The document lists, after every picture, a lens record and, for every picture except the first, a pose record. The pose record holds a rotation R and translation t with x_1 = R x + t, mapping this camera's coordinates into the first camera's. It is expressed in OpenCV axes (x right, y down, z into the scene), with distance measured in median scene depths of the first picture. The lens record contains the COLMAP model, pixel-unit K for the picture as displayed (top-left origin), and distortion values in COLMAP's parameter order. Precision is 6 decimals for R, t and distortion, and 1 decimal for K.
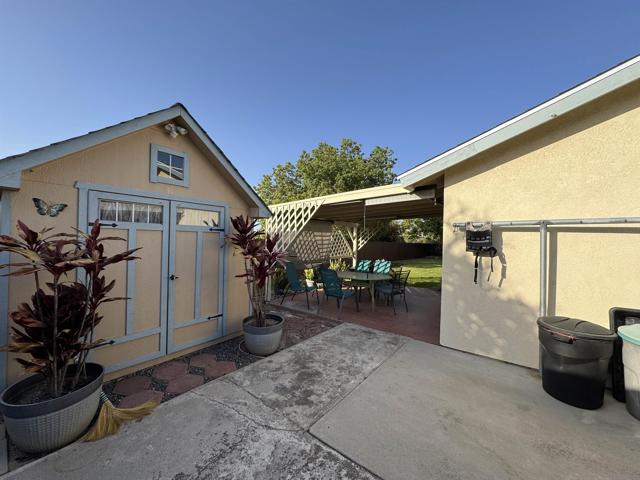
lens RADIAL K [[255.2, 0, 320.0], [0, 255.2, 240.0], [0, 0, 1]] dist [0.000503, 0.000221]
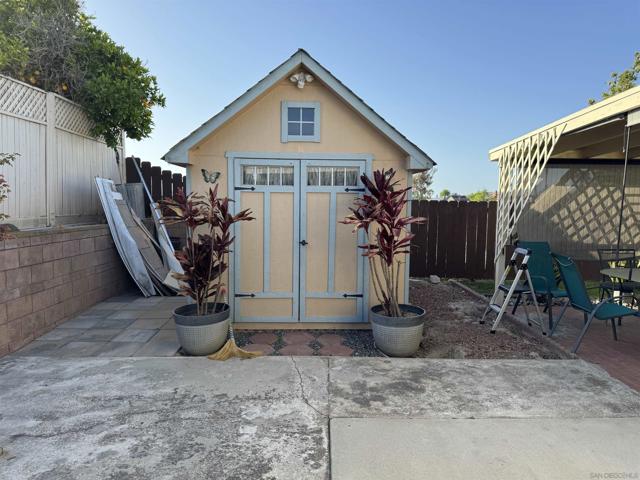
lens RADIAL K [[450.3, 0, 323.3], [0, 450.3, 242.5], [0, 0, 1]] dist [0.096094, -0.125515]
pose [[0.624065, 0.057285, -0.779270, 0.775249], [0.001700, 0.997207, 0.074667, 0.023790], [0.781371, -0.047921, 0.622225, 0.031865]]
